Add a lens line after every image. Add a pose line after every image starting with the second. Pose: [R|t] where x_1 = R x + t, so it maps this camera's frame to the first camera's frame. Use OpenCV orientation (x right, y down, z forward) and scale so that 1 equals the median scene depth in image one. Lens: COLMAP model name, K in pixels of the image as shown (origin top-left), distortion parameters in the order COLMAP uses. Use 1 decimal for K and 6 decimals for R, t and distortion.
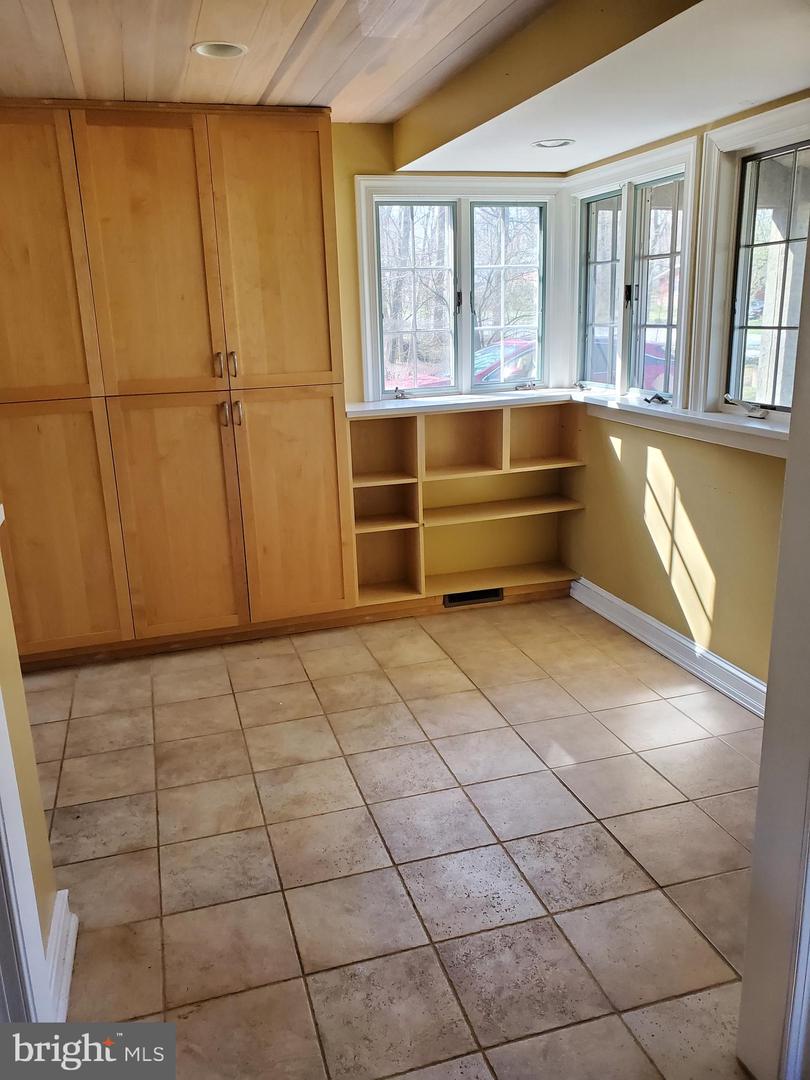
lens RADIAL K [[837.6, 0, 399.2], [0, 837.6, 536.3], [0, 0, 1]] dist [0.018570, -0.001712]
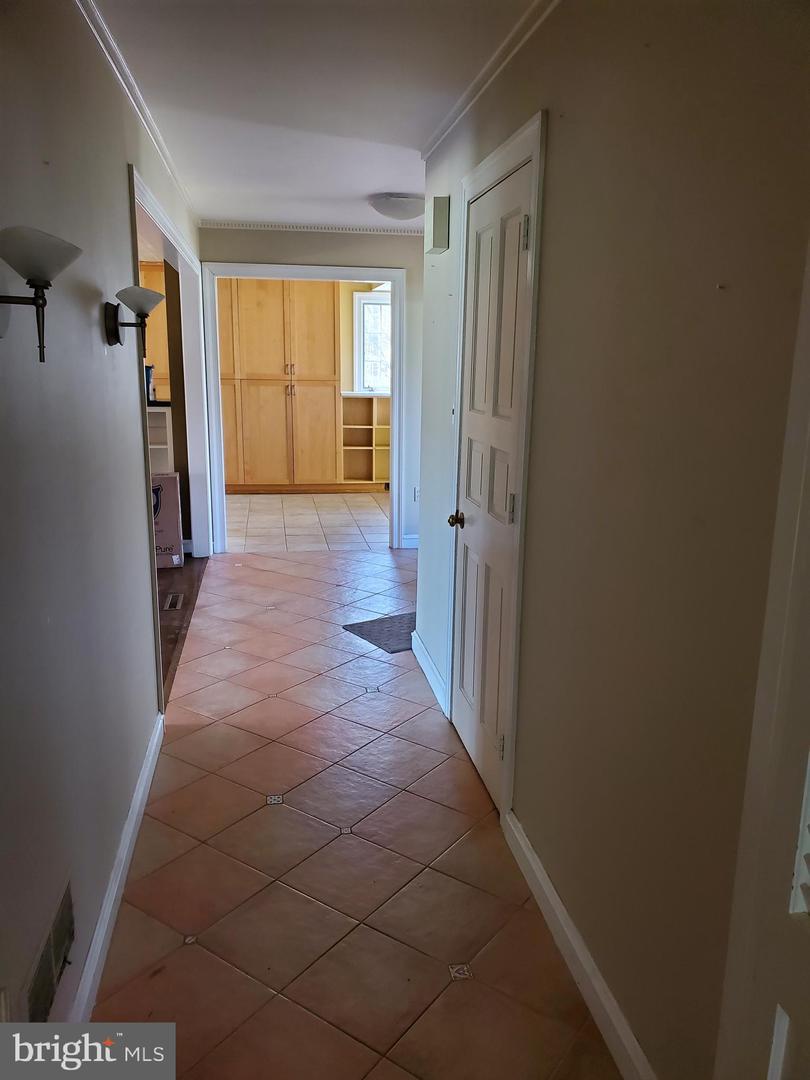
lens RADIAL K [[837.6, 0, 410.0], [0, 837.6, 550.9], [0, 0, 1]] dist [0.018570, -0.001712]
pose [[0.989948, 0.074439, -0.120258, 0.440599], [-0.078259, 0.996558, -0.027357, 0.336849], [0.117807, 0.036494, 0.992366, -1.266422]]
